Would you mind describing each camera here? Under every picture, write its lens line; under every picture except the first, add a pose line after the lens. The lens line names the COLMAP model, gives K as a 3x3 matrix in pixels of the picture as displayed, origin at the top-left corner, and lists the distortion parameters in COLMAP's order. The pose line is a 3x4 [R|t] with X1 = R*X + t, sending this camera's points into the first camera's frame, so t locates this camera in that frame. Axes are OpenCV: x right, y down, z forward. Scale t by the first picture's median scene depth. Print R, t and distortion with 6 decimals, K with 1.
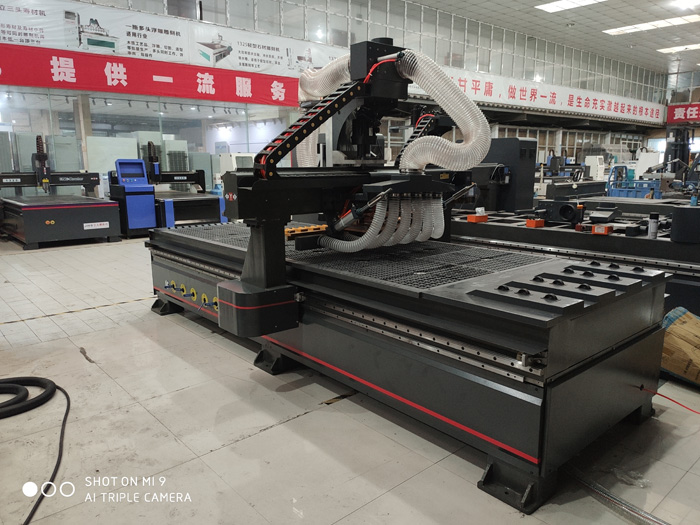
lens RADIAL K [[531.1, 0, 350.0], [0, 531.1, 262.5], [0, 0, 1]] dist [-0.002668, -0.003061]
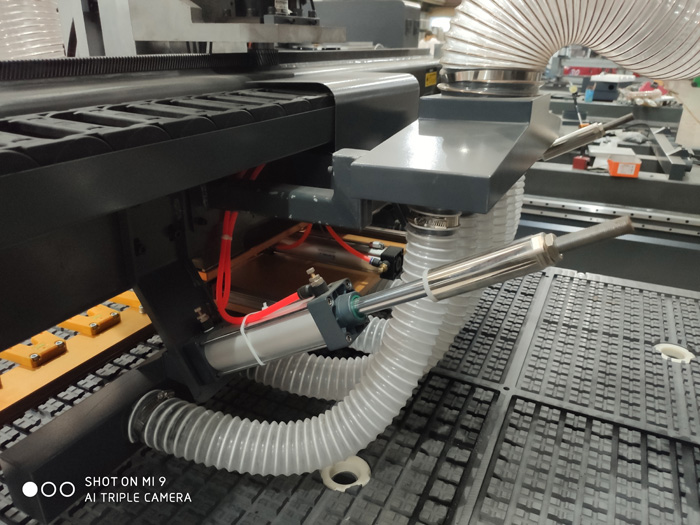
lens RADIAL K [[531.1, 0, 350.0], [0, 531.1, 262.5], [0, 0, 1]] dist [-0.002668, -0.003061]
pose [[0.912491, -0.145432, 0.382375, -0.049577], [0.061920, 0.973008, 0.222308, -0.139357], [-0.404384, -0.179178, 0.896866, 0.746664]]
